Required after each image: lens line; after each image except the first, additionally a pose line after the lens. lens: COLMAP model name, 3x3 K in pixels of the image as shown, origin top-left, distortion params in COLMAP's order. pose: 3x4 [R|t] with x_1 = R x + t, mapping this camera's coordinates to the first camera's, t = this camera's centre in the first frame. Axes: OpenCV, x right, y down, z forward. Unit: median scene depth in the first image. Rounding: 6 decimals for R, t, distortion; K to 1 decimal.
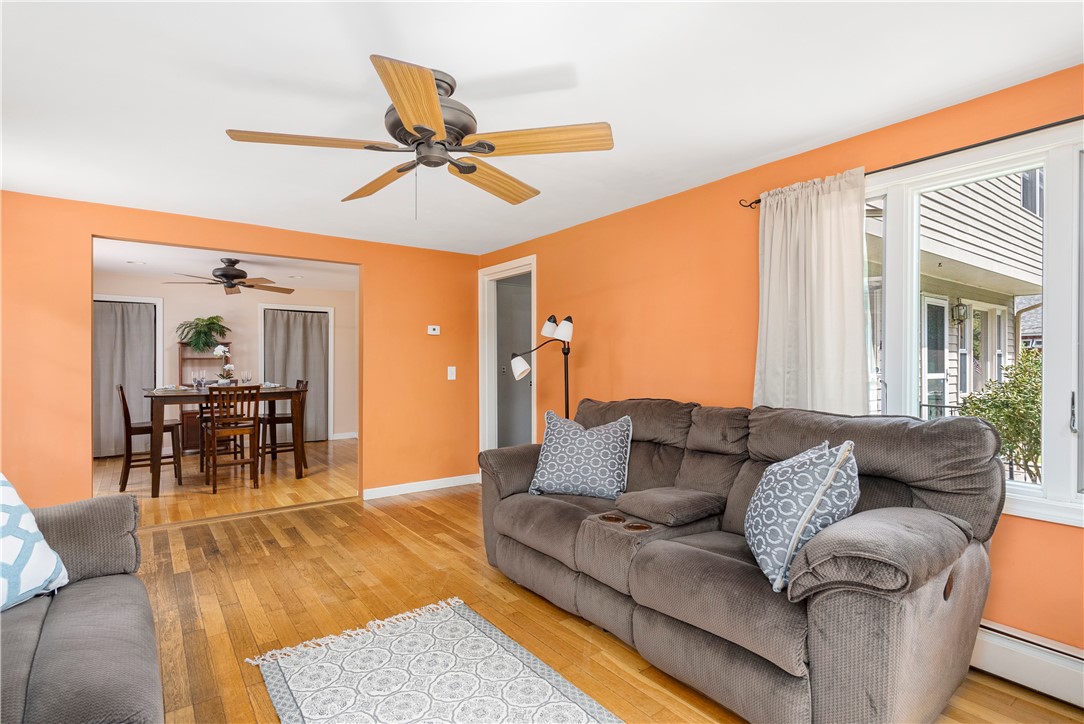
lens RADIAL K [[528.5, 0, 542.0], [0, 528.5, 362.0], [0, 0, 1]] dist [-0.000317, 0.000196]
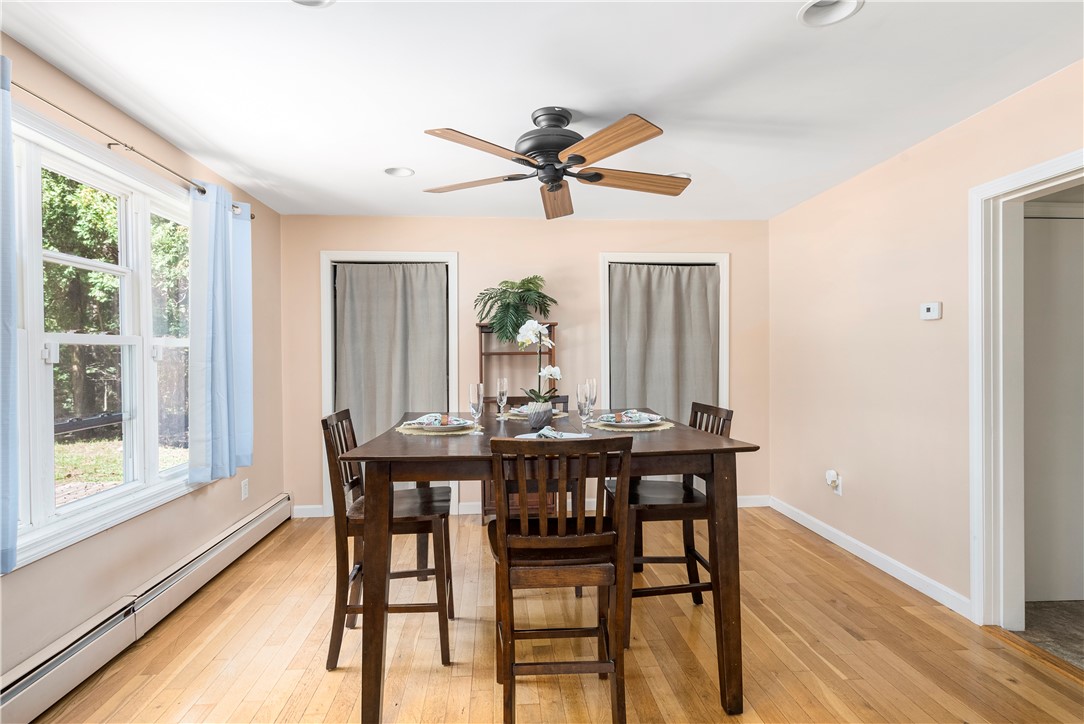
lens RADIAL K [[544.2, 0, 543.5], [0, 544.2, 360.9], [0, 0, 1]] dist [0.001219, 0.000572]
pose [[0.846081, -0.000109, -0.533054, -0.315930], [0.003132, 0.999984, 0.004766, -0.001672], [0.533044, -0.005702, 0.846068, 0.543471]]
